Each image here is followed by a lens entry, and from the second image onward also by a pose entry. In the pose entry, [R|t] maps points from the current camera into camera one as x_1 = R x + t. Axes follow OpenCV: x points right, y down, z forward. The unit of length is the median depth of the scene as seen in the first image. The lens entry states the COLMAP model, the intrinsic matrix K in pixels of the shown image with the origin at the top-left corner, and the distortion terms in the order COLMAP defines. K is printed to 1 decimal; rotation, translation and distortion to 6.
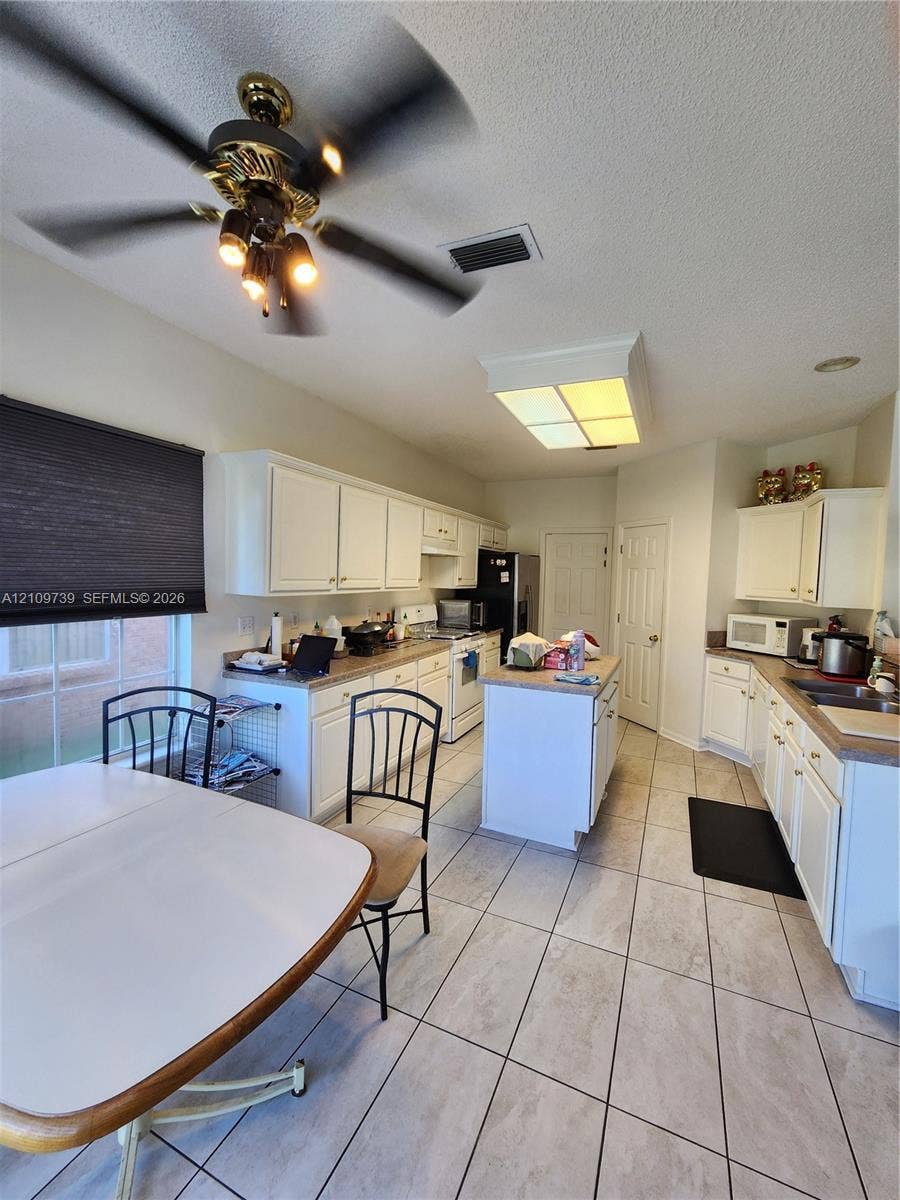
lens RADIAL K [[492.4, 0, 450.0], [0, 492.4, 600.0], [0, 0, 1]] dist [0.000347, -0.000068]
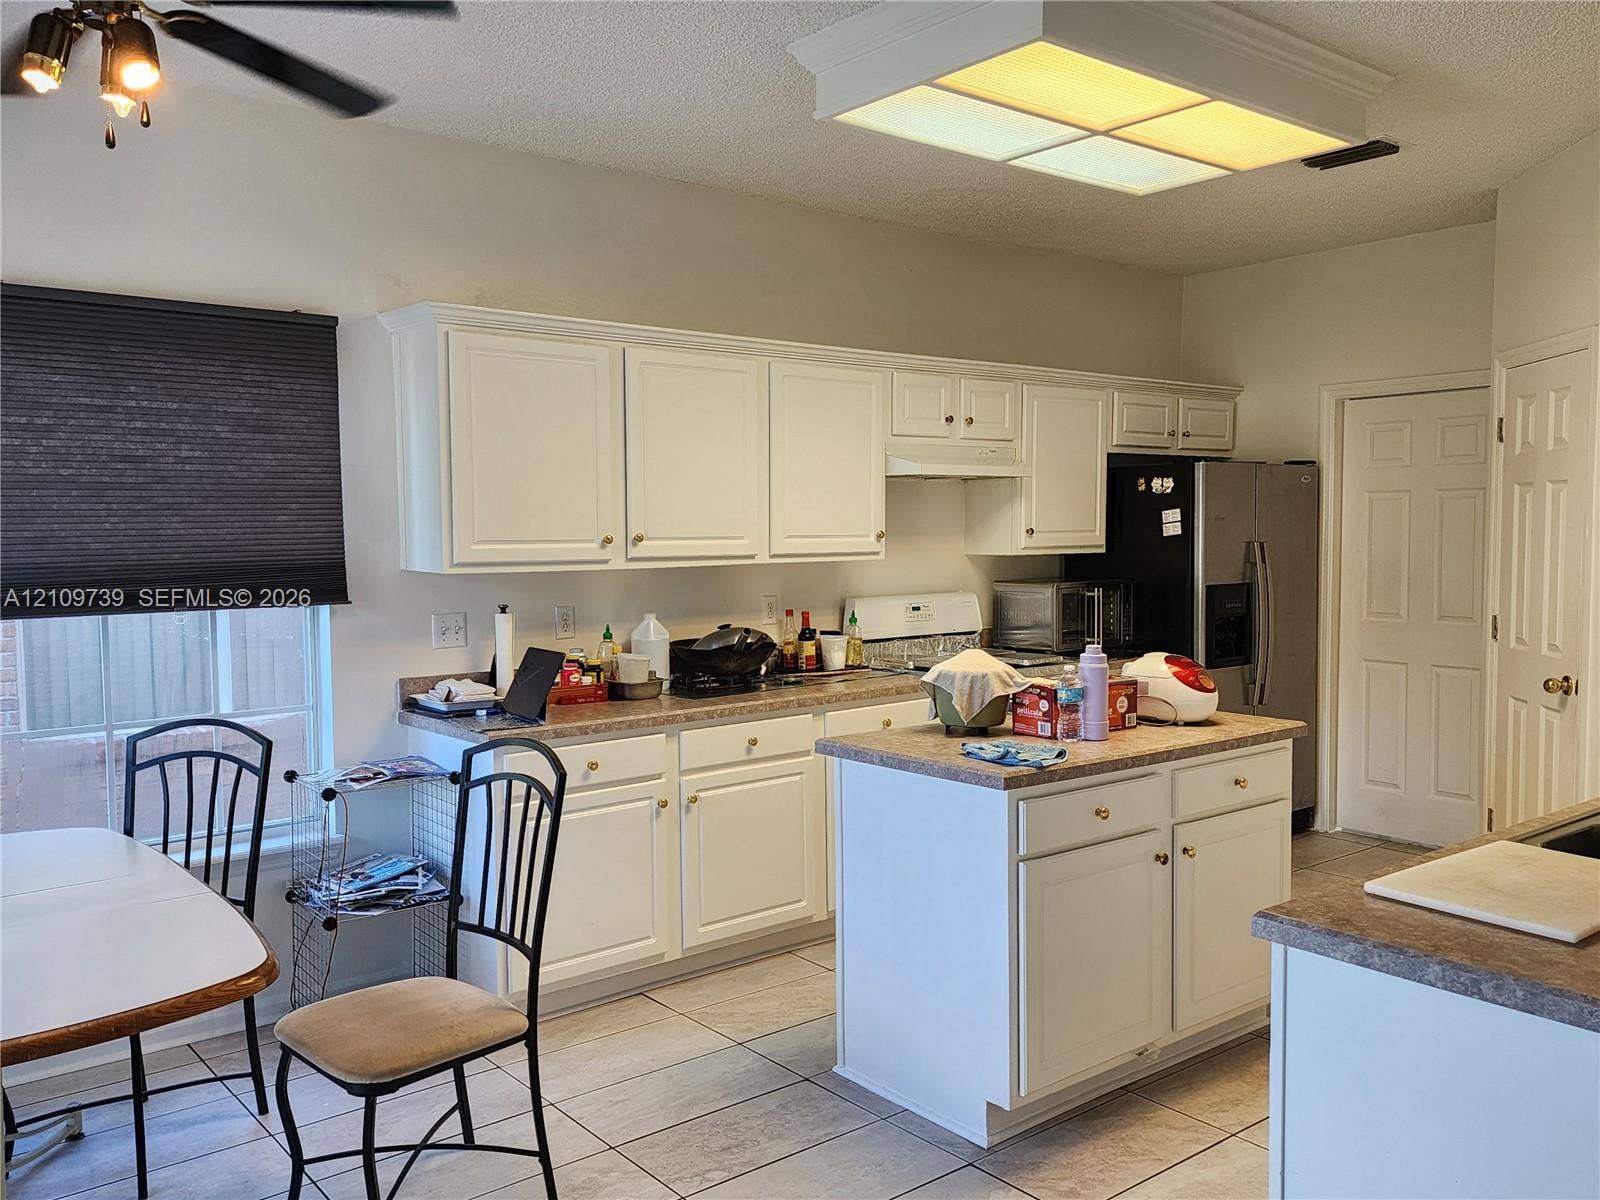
lens RADIAL K [[1282.1, 0, 794.6], [0, 1282.1, 608.0], [0, 0, 1]] dist [0.065242, -0.008385]
pose [[0.892684, -0.005176, -0.450653, 0.564260], [0.008572, 0.999948, 0.005495, 0.024046], [0.450601, -0.008769, 0.892682, -0.082898]]
